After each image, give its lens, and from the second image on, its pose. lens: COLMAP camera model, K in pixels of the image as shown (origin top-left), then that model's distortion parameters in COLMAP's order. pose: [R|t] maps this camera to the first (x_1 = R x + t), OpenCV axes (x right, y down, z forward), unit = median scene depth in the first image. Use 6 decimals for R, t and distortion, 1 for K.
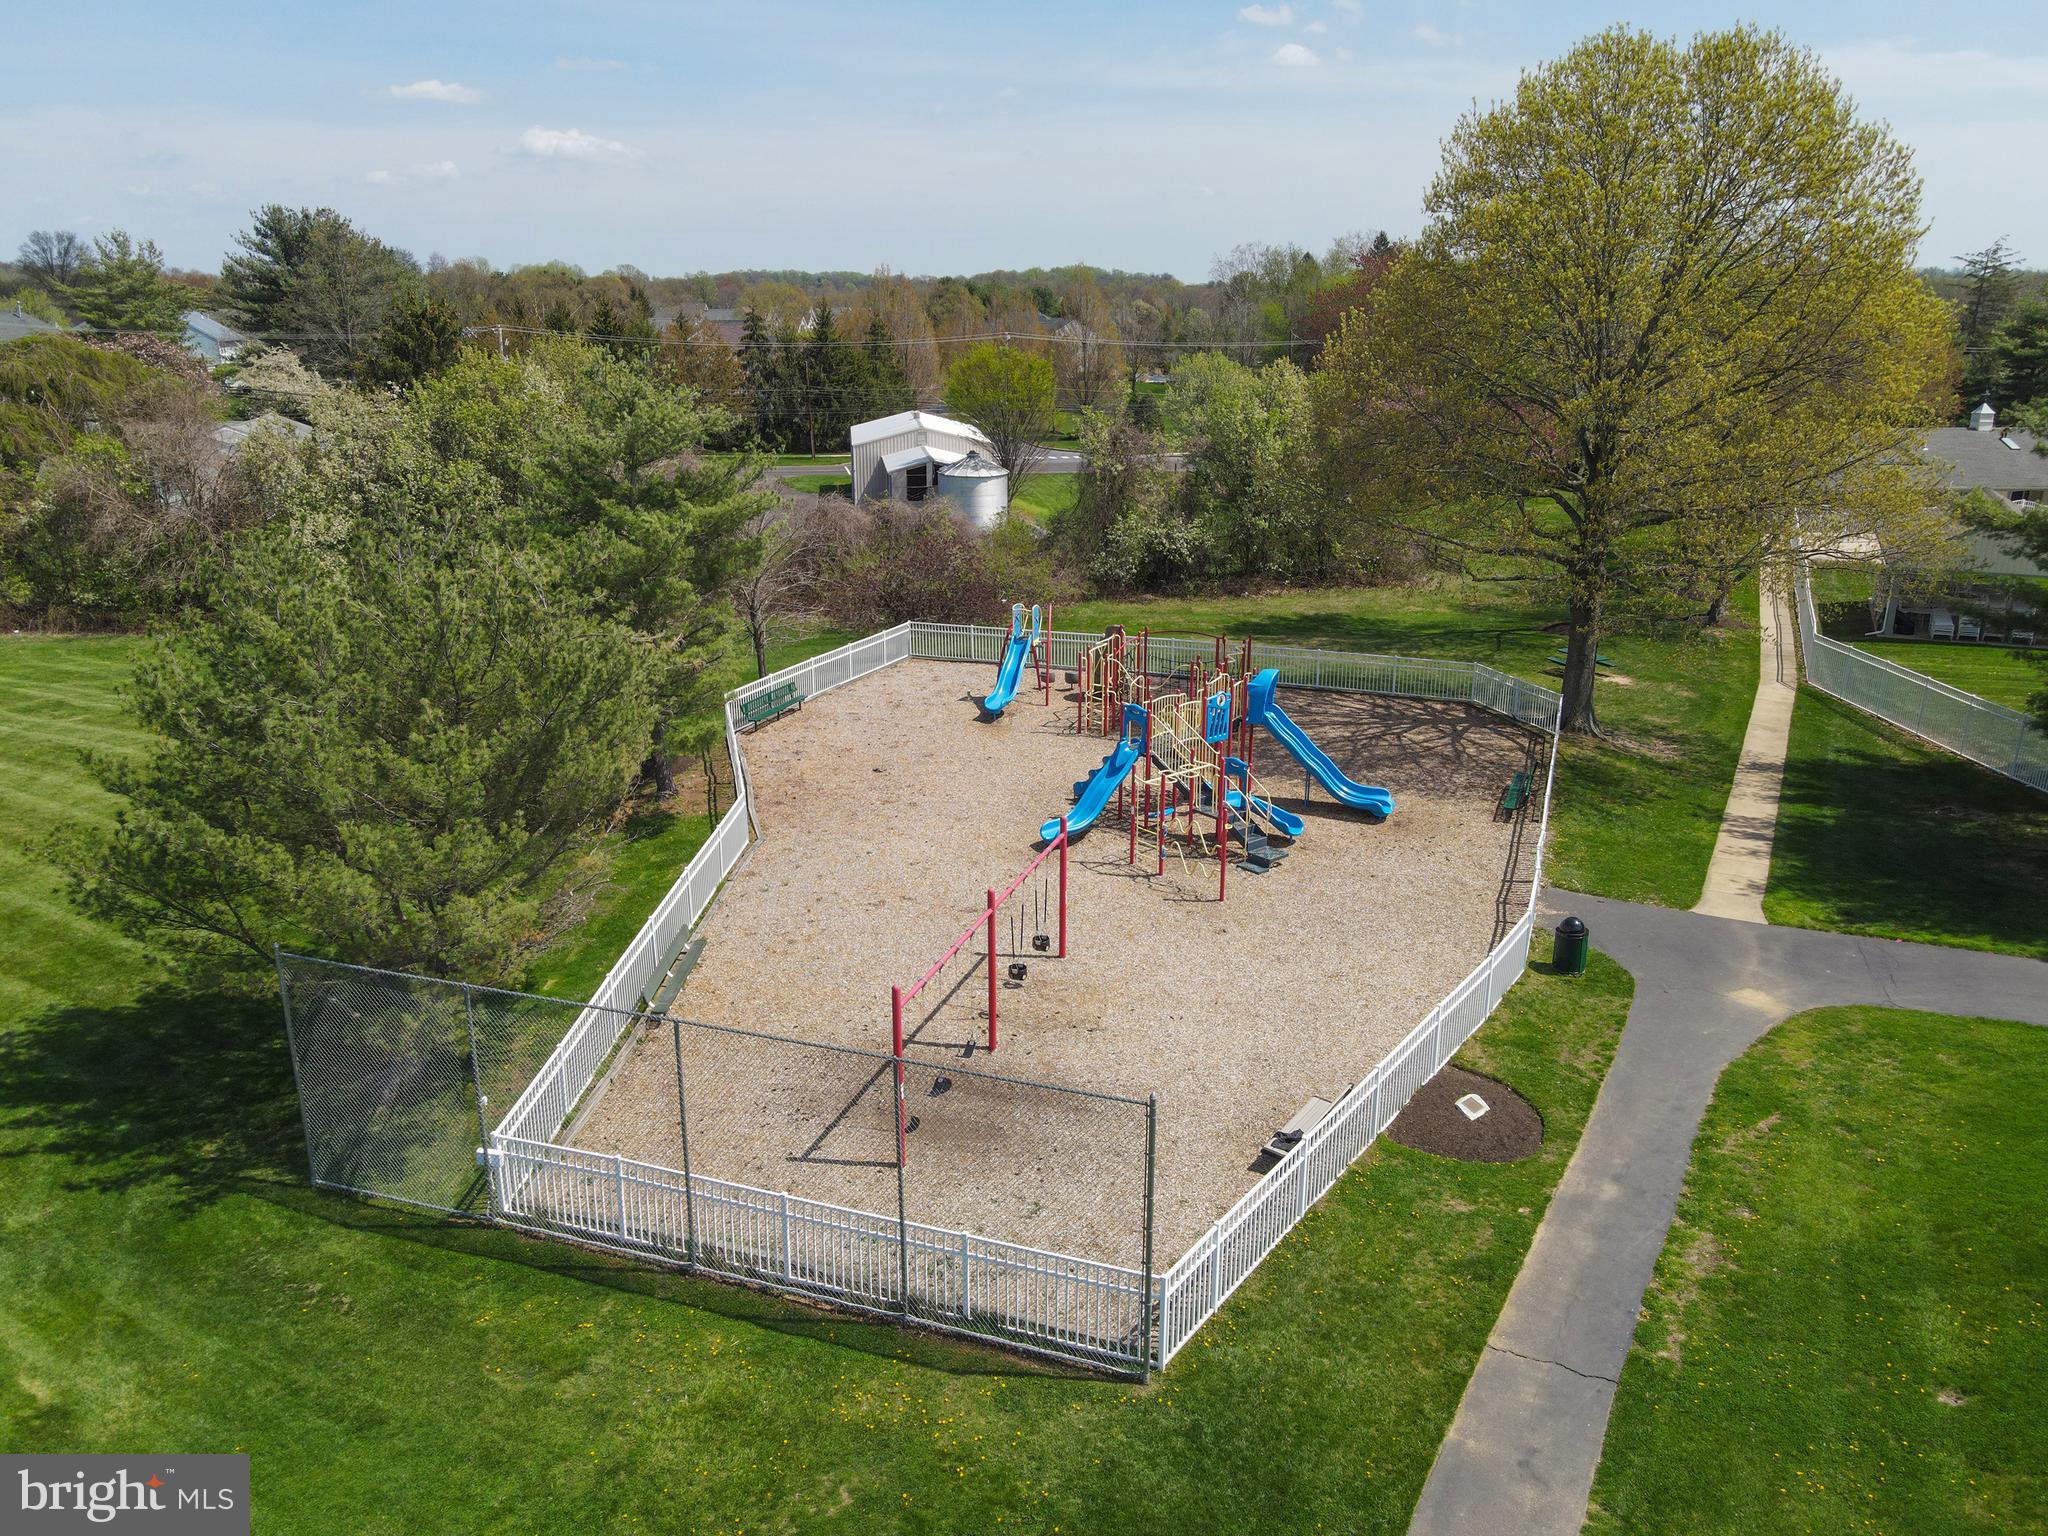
lens RADIAL K [[1493.0, 0, 1024.0], [0, 1493.0, 768.0], [0, 0, 1]] dist [0.000652, 0.029501]
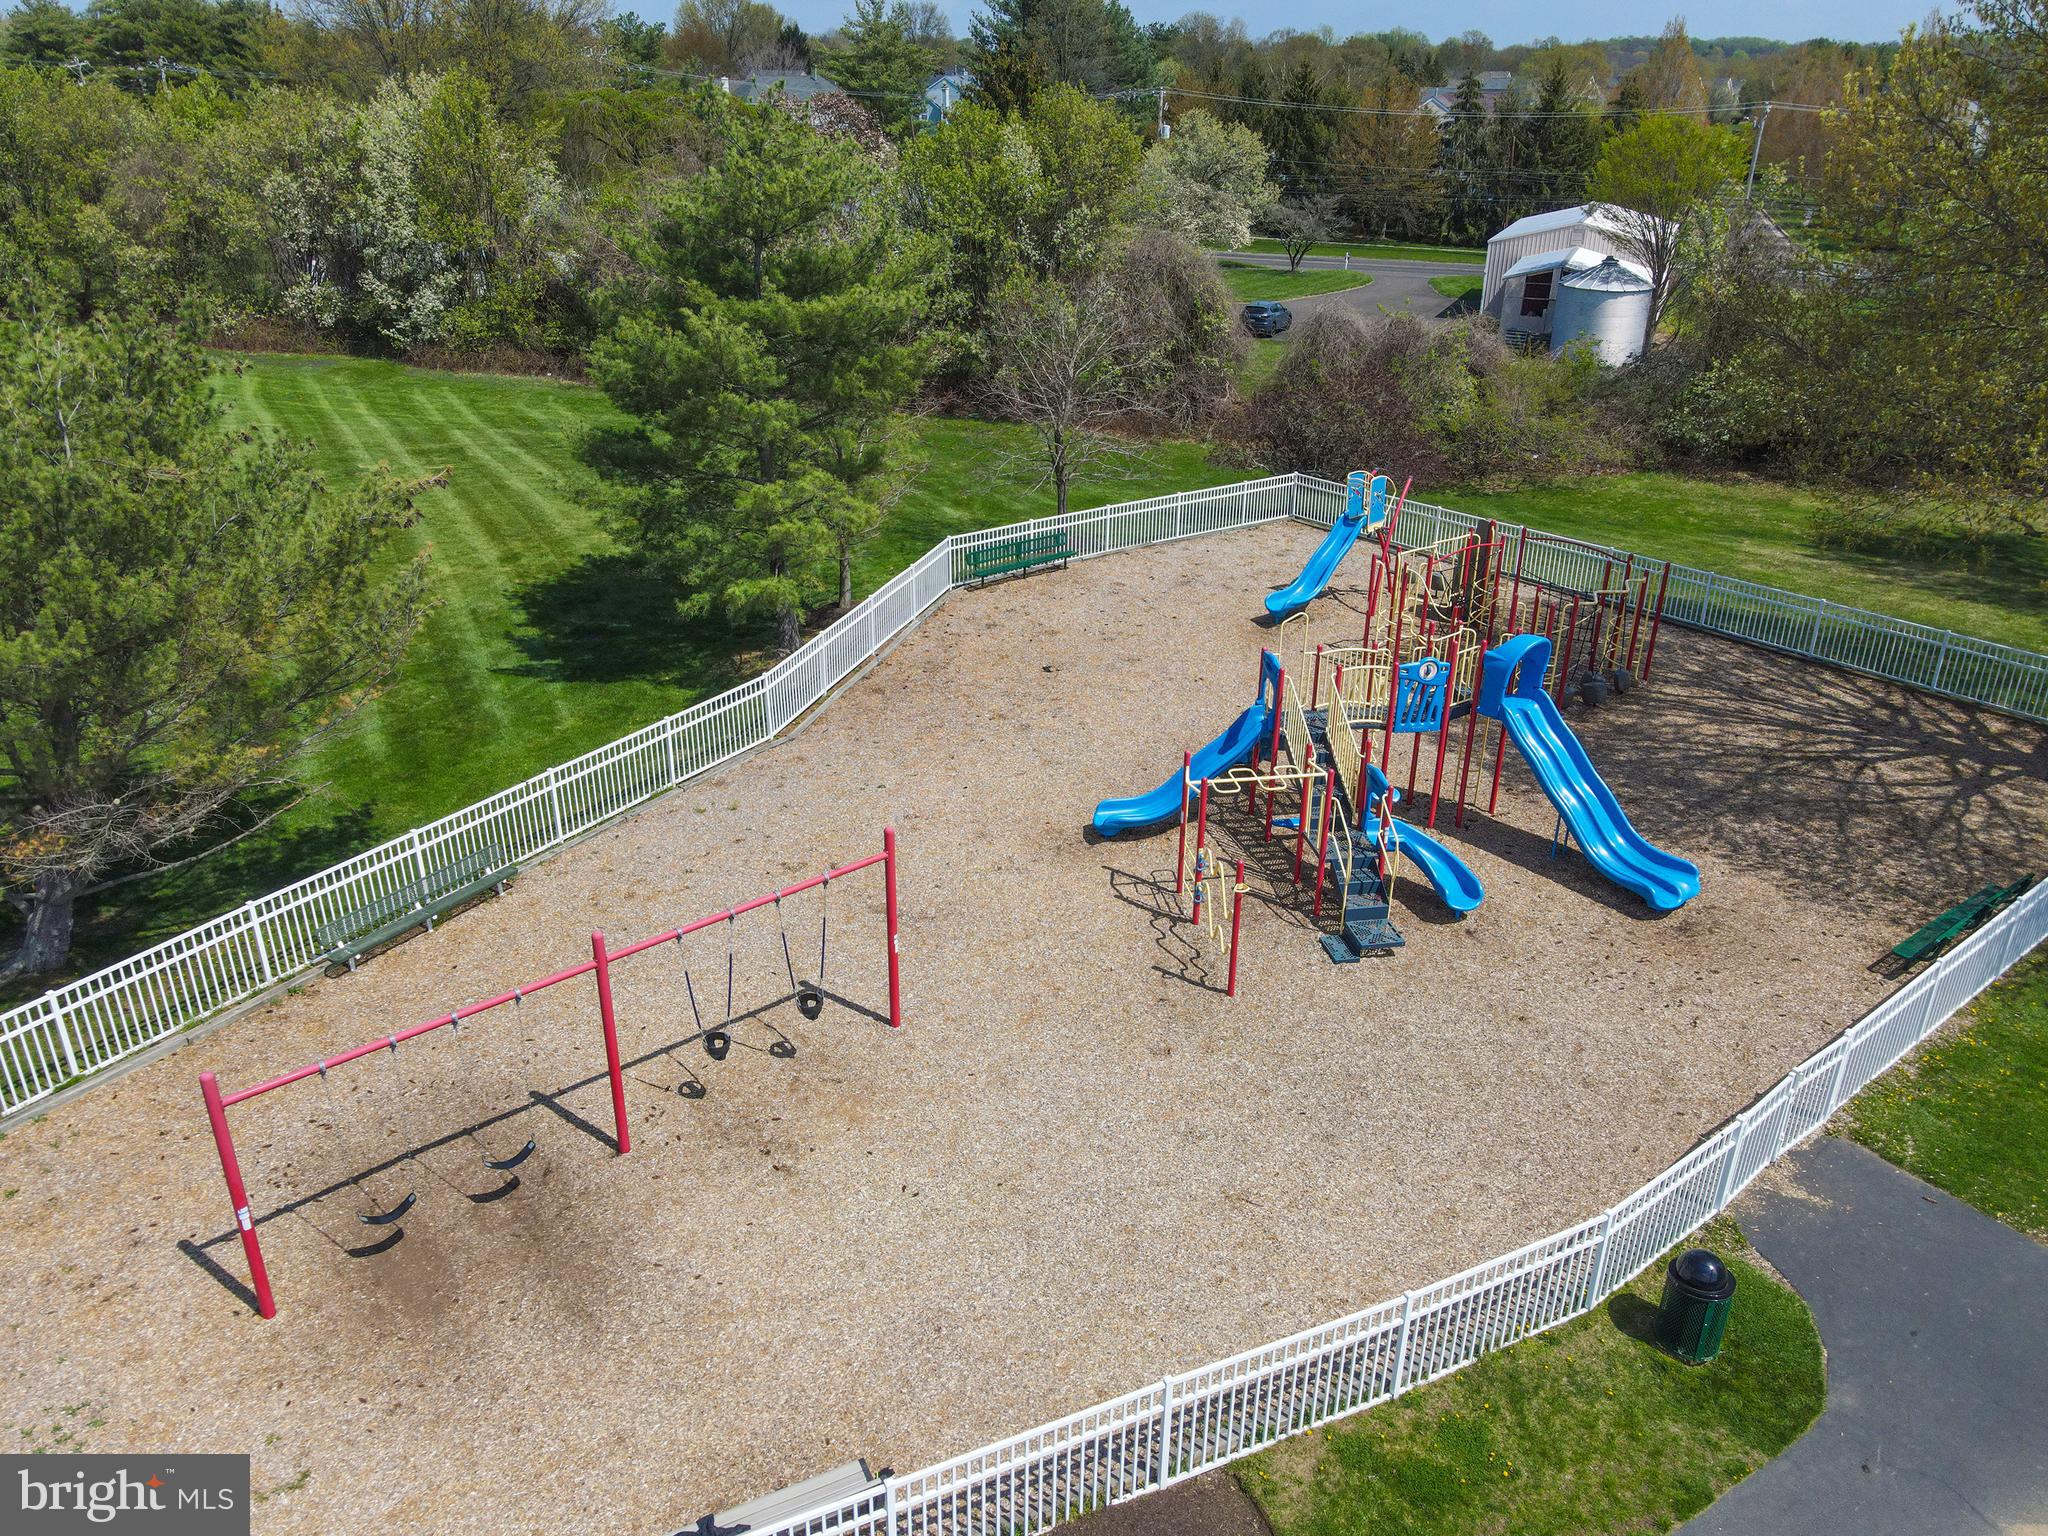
lens RADIAL K [[1454.7, 0, 1046.2], [0, 1454.7, 767.8], [0, 0, 1]] dist [0.011492, 0.007429]
pose [[0.862745, 0.223252, -0.453685, 0.227522], [-0.157990, 0.971348, 0.177546, -0.073129], [0.480323, -0.081500, 0.873297, 0.293422]]
